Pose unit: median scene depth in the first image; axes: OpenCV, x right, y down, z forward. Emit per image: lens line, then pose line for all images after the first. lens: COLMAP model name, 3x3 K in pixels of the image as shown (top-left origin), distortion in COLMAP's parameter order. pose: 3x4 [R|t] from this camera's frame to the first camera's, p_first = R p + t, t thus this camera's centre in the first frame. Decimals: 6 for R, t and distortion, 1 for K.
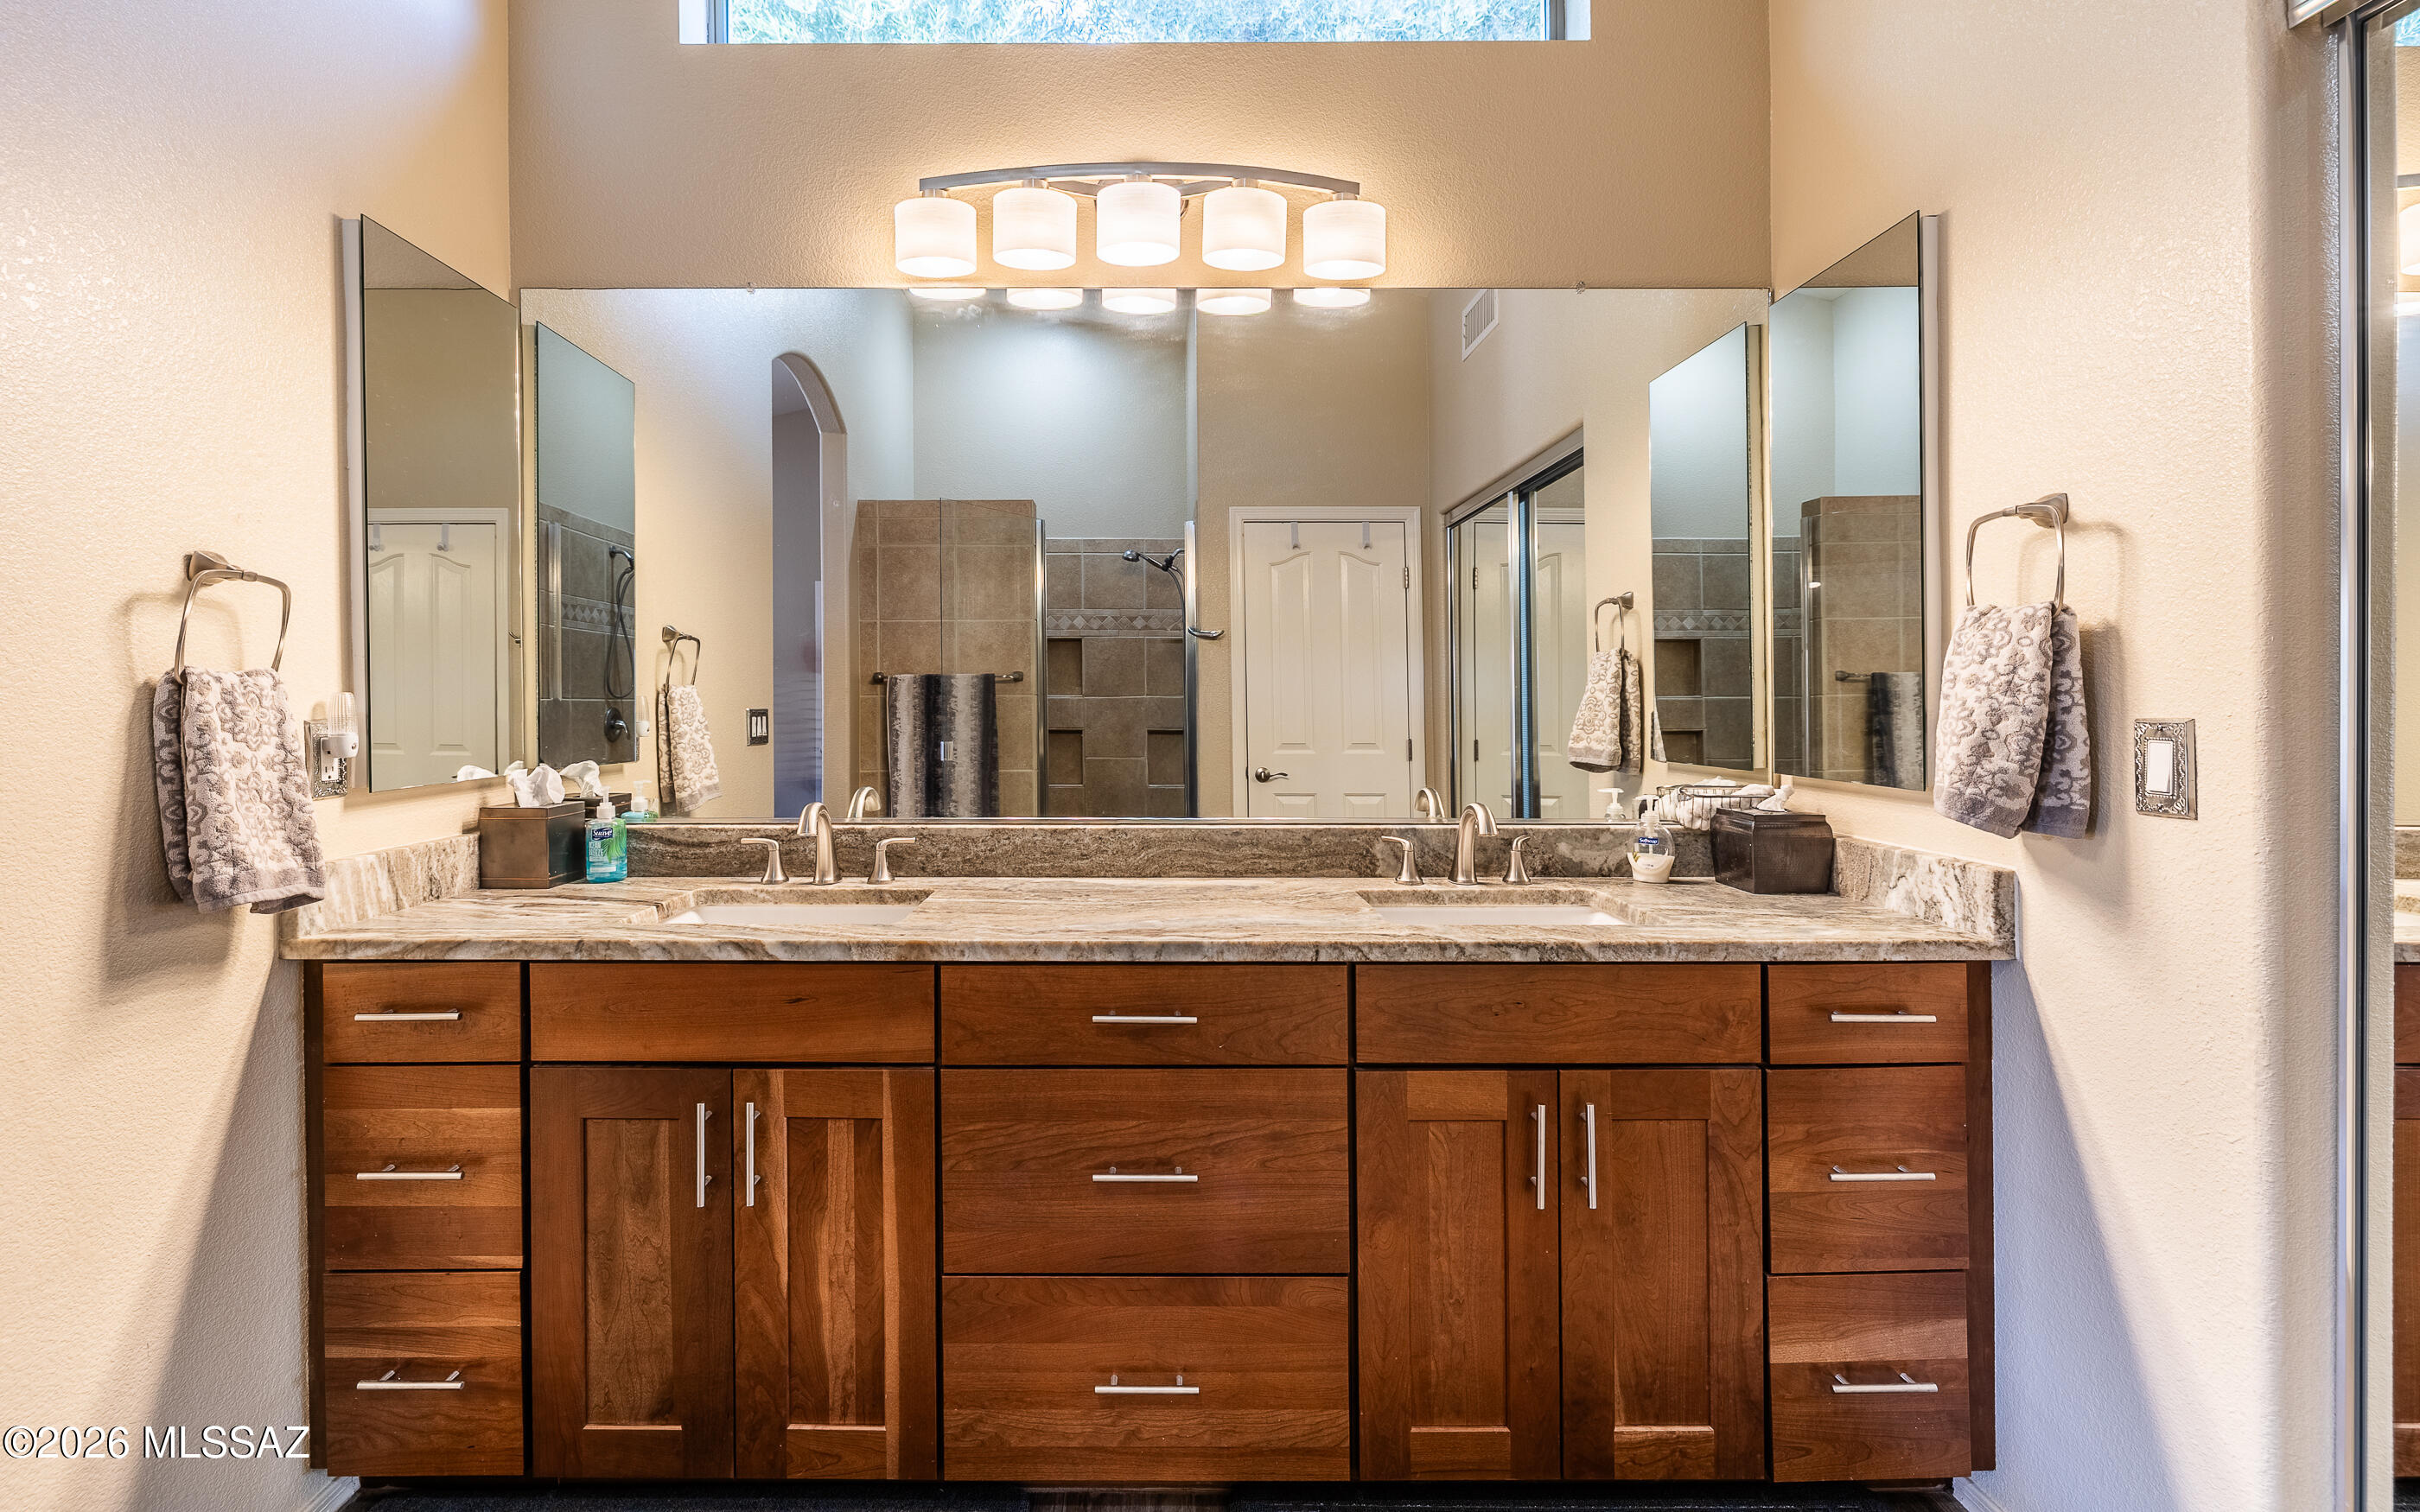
lens RADIAL K [[1067.7, 0, 1207.0], [0, 1067.7, 662.0], [0, 0, 1]] dist [-0.000858, 0.000405]
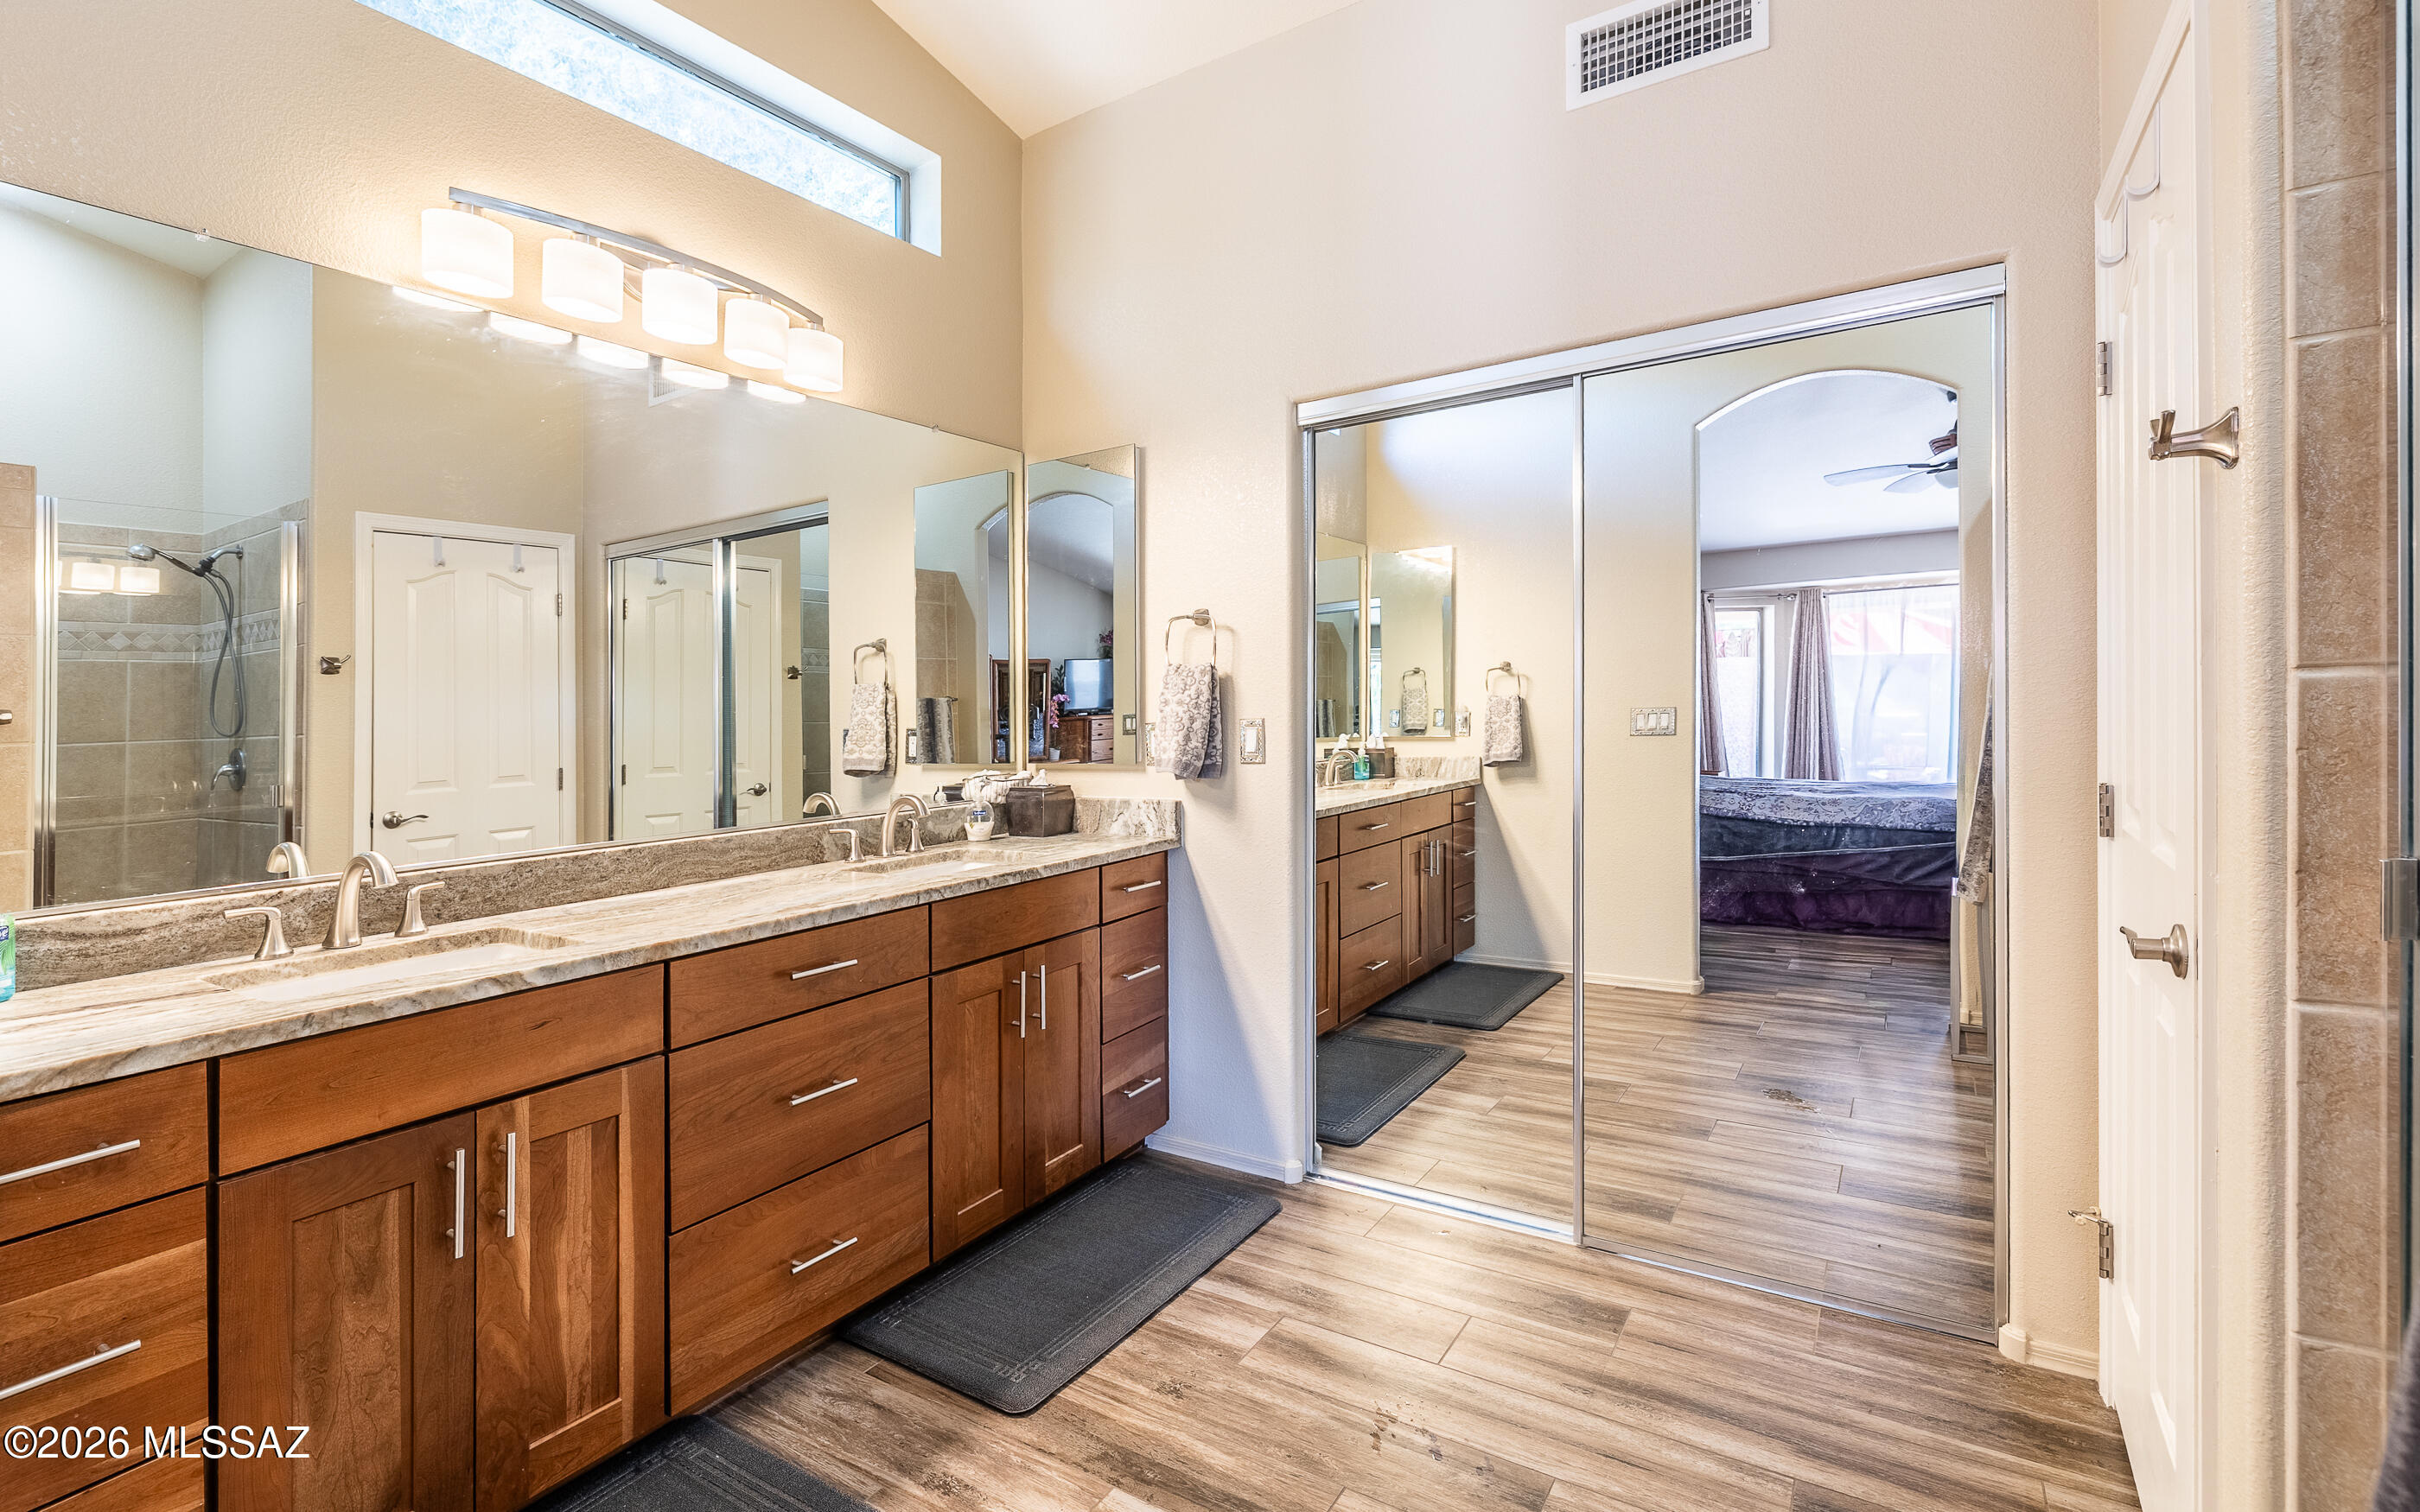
lens RADIAL K [[1040.0, 0, 1200.4], [0, 1040.0, 681.6], [0, 0, 1]] dist [0.000811, -0.000005]
pose [[0.556363, 0.006047, 0.830917, -0.819822], [0.001114, 0.999967, -0.008024, -0.005068], [-0.830939, 0.005390, 0.556338, -0.083217]]
